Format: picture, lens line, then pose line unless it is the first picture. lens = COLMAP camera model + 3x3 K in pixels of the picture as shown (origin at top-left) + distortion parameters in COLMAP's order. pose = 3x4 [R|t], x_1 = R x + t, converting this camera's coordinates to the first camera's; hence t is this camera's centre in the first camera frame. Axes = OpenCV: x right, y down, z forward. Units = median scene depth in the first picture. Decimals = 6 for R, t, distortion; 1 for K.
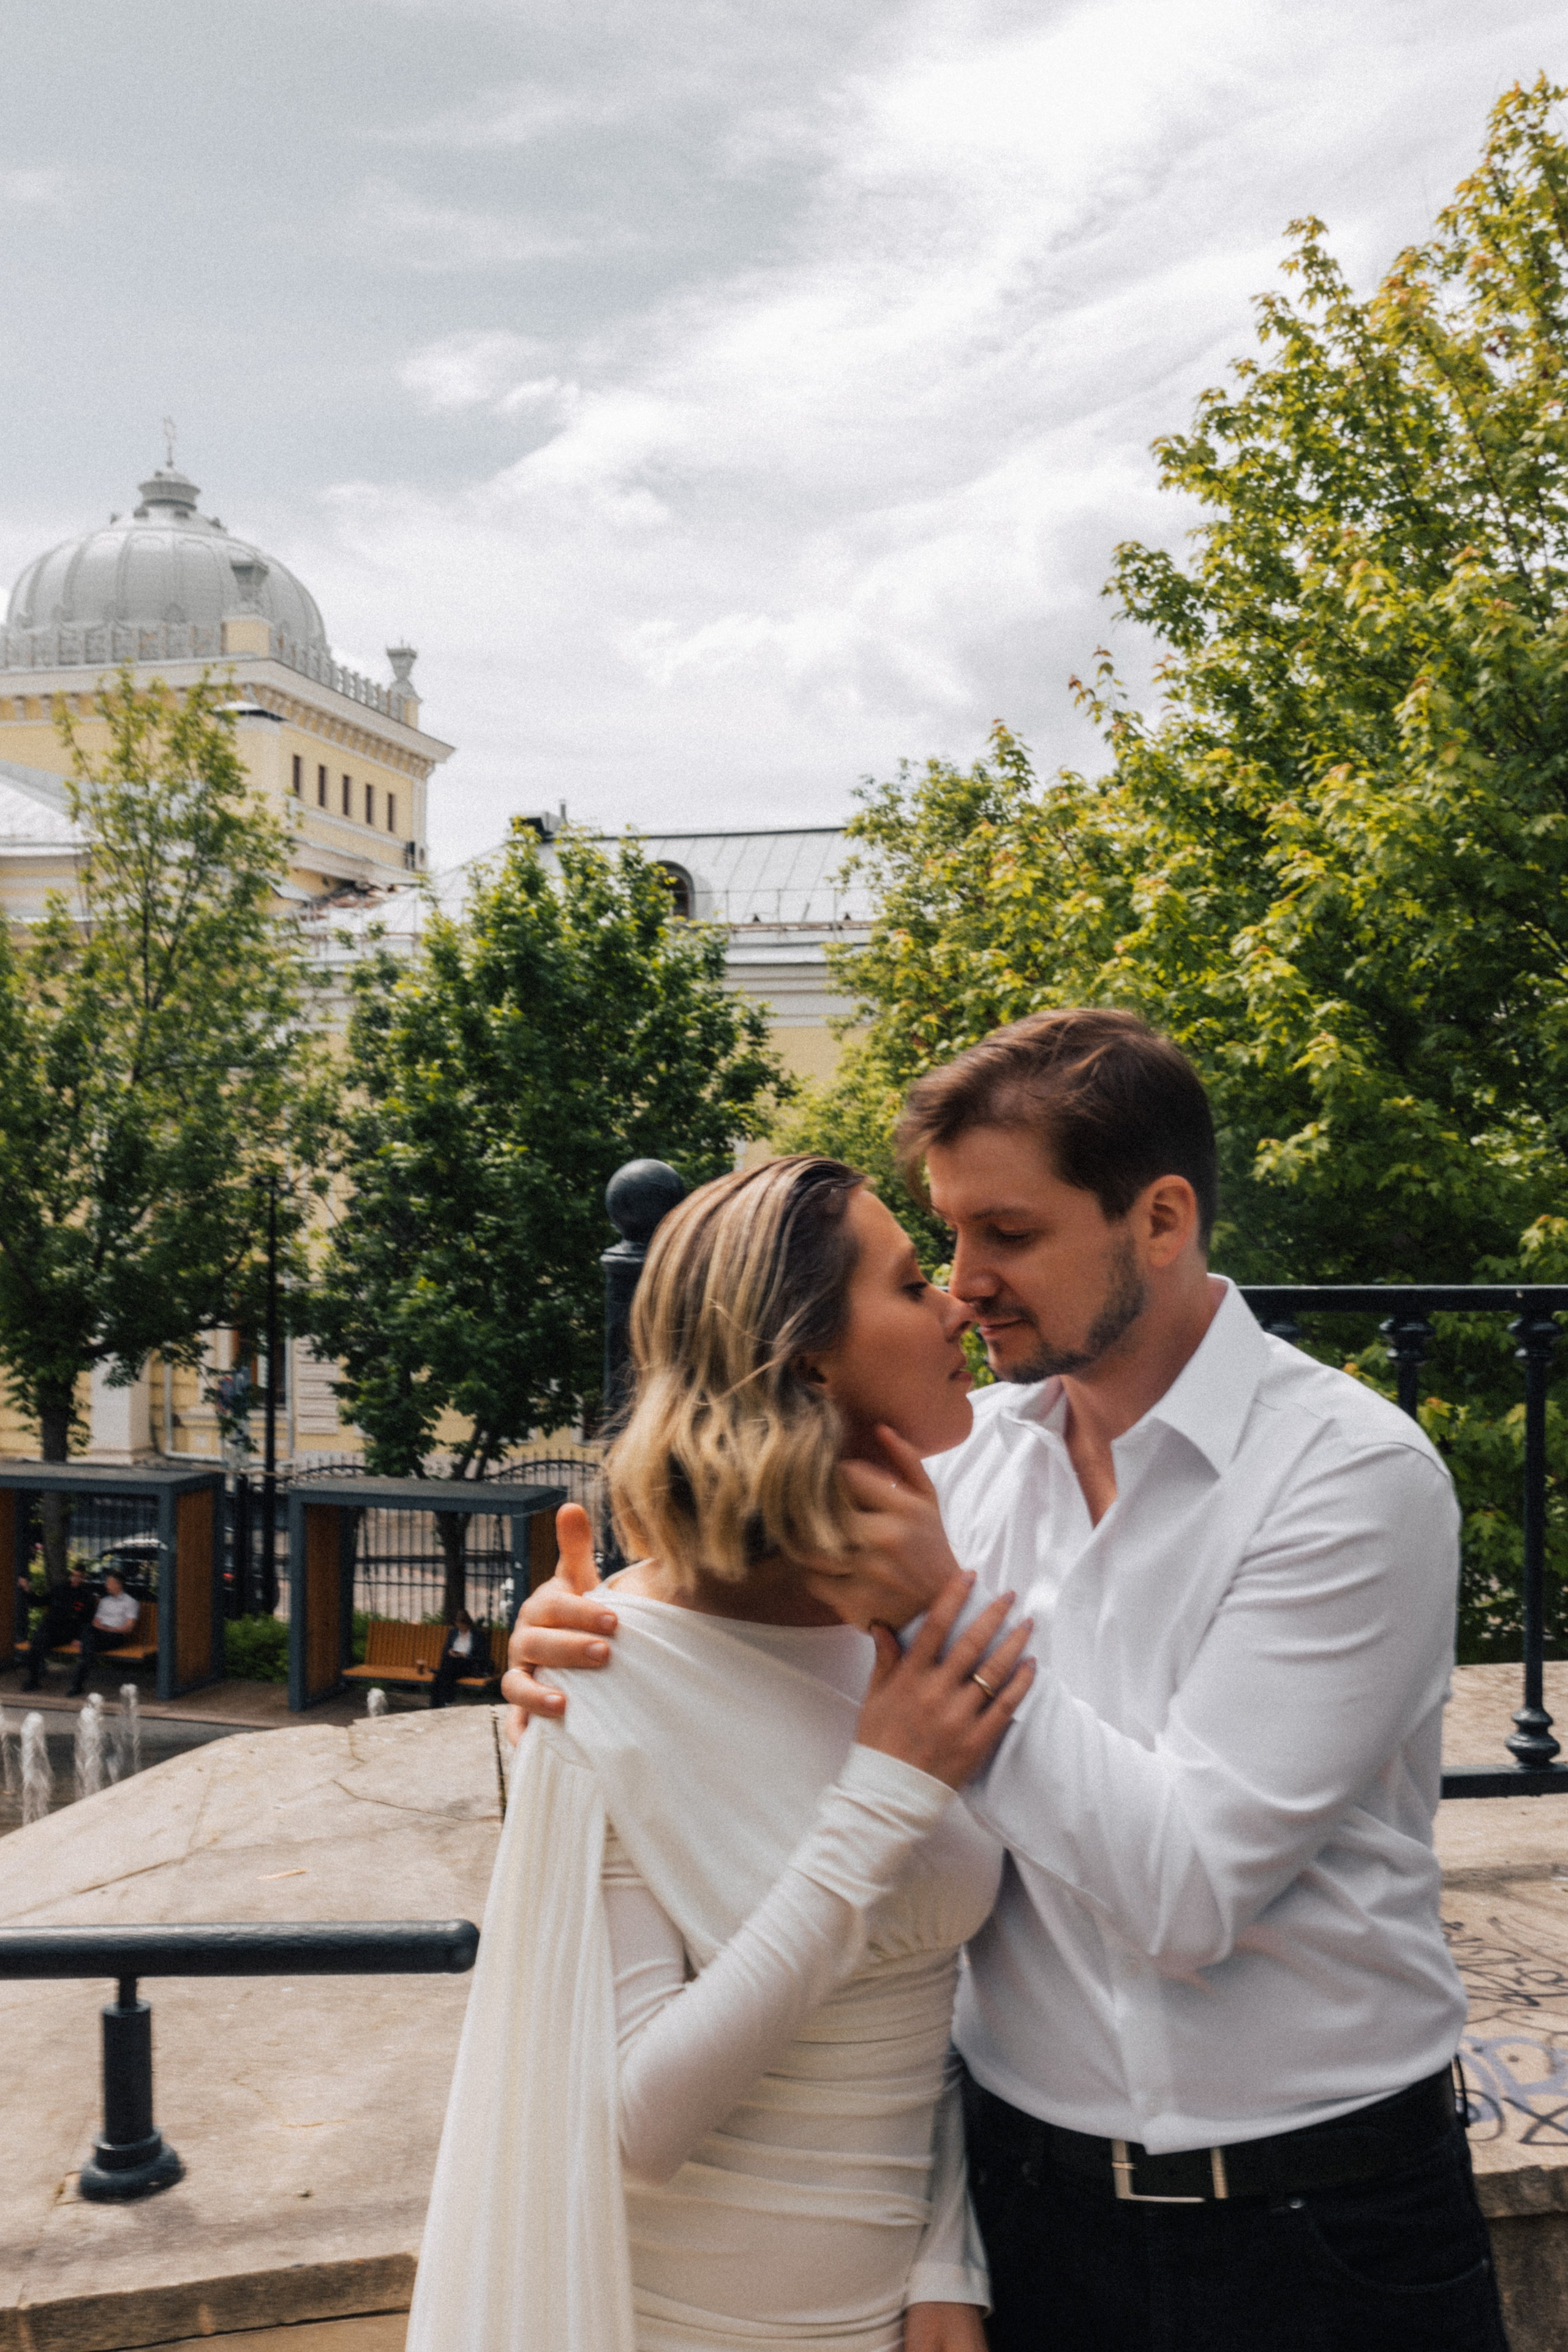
lens RADIAL K [[2208.0, 0, 787.7], [0, 2208.0, 1142.6], [0, 0, 1]] dist [-0.000663, -0.005529]
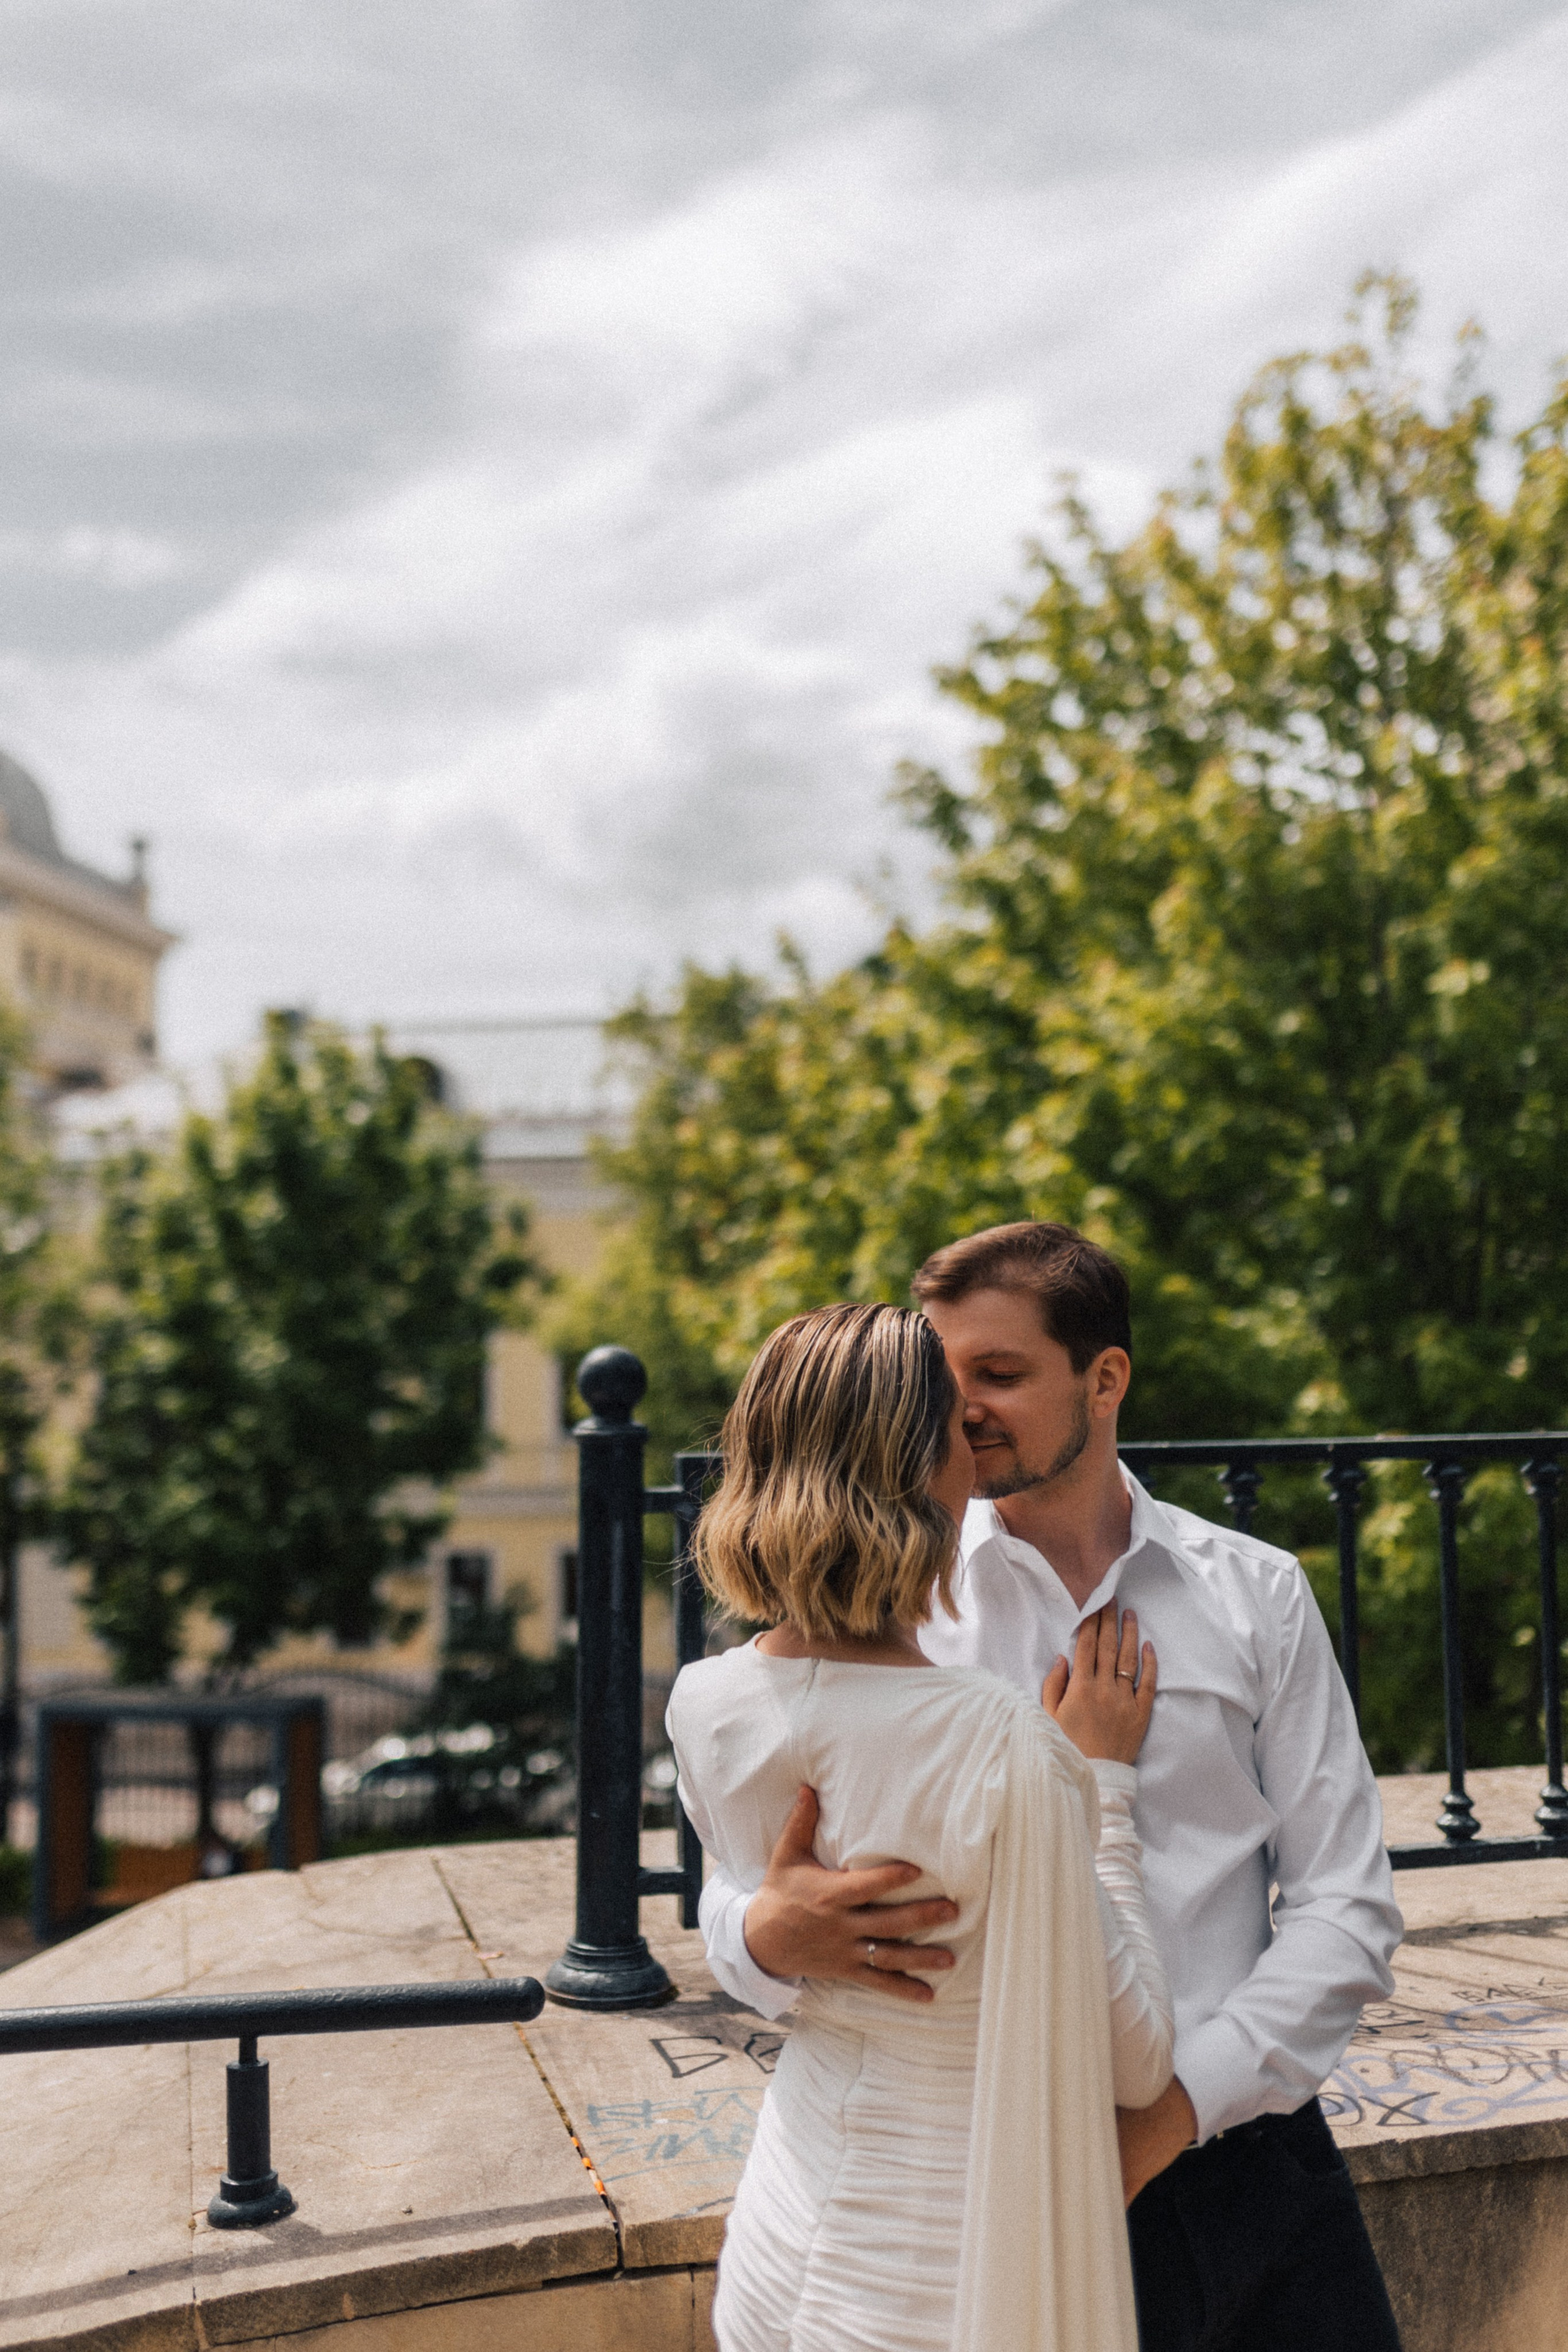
lens RADIAL K [[2268.3, 0, 757.3], [0, 2268.3, 1177.8], [0, 0, 1]] dist [0.000309, 0.018556]
pose [[0.994664, -0.010868, 0.102594, -0.020841], [0.017849, 0.997568, -0.067379, 0.000201], [-0.101612, 0.068851, 0.992439, -0.039922]]
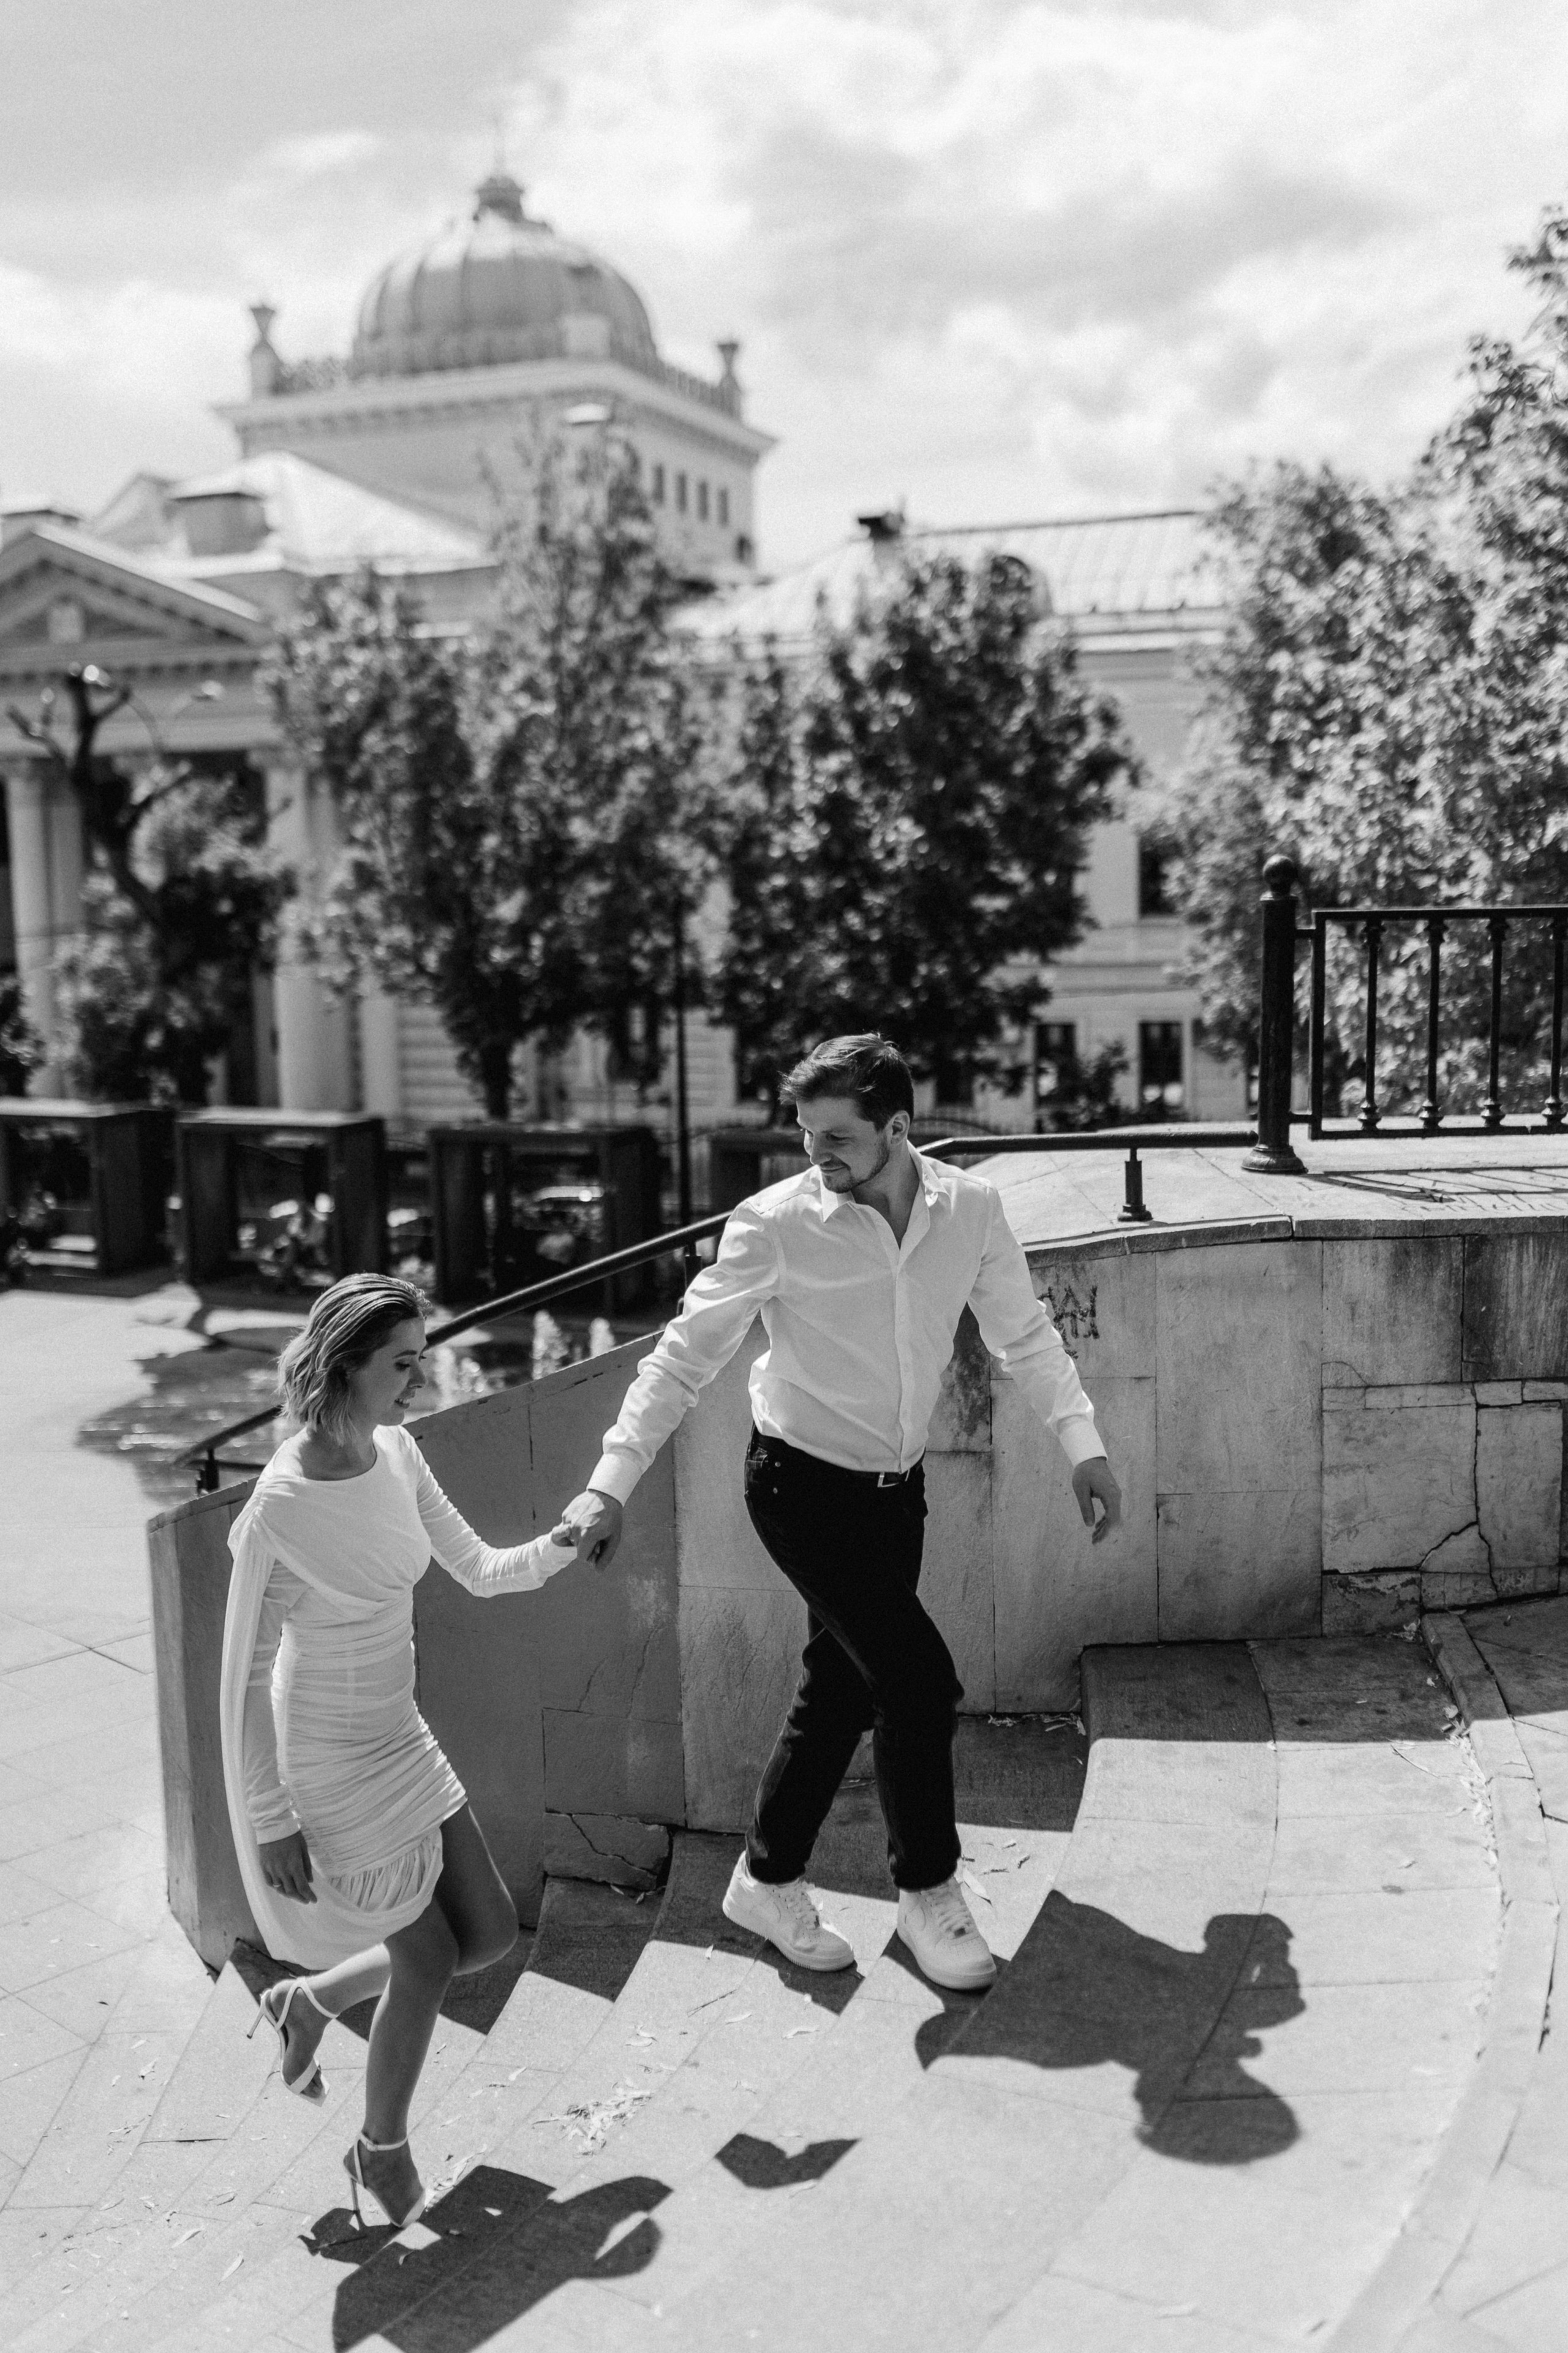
lens RADIAL K [[2346.1, 0, 744.4], [0, 2346.1, 1182.1], [0, 0, 1]] dist [0.006092, 0.009575]
pose [[0.990161, -0.008215, -0.139692, -0.059099], [0.029516, 0.988077, 0.151107, -0.009611], [0.136785, -0.153744, 0.978597, -0.339774]]
